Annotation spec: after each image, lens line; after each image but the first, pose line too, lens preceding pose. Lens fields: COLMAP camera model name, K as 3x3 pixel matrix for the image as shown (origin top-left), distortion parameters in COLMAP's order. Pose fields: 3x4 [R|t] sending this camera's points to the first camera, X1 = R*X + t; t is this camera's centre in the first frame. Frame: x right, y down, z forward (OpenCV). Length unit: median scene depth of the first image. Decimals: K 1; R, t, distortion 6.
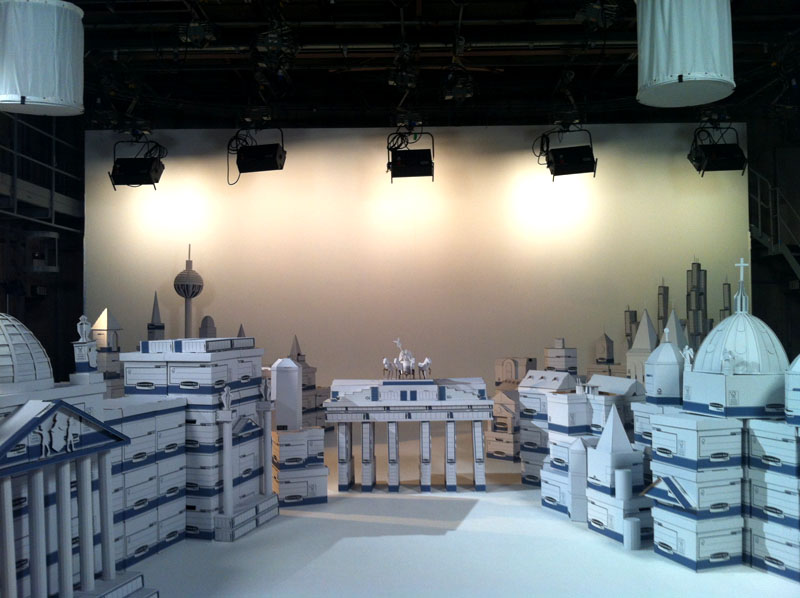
lens RADIAL K [[770.9, 0, 400.0], [0, 770.9, 299.0], [0, 0, 1]] dist [0.125020, -0.372840]
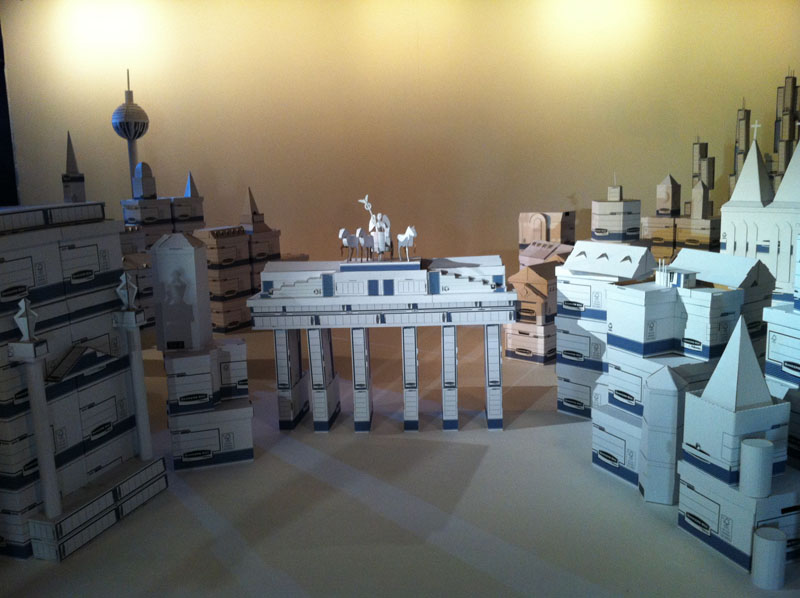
lens RADIAL K [[770.9, 0, 400.0], [0, 770.9, 299.0], [0, 0, 1]] dist [0.125020, -0.372840]
pose [[0.999348, -0.016829, -0.031928, 0.046908], [0.022942, 0.979116, 0.202005, 0.007427], [0.027862, -0.202605, 0.978864, 0.384953]]
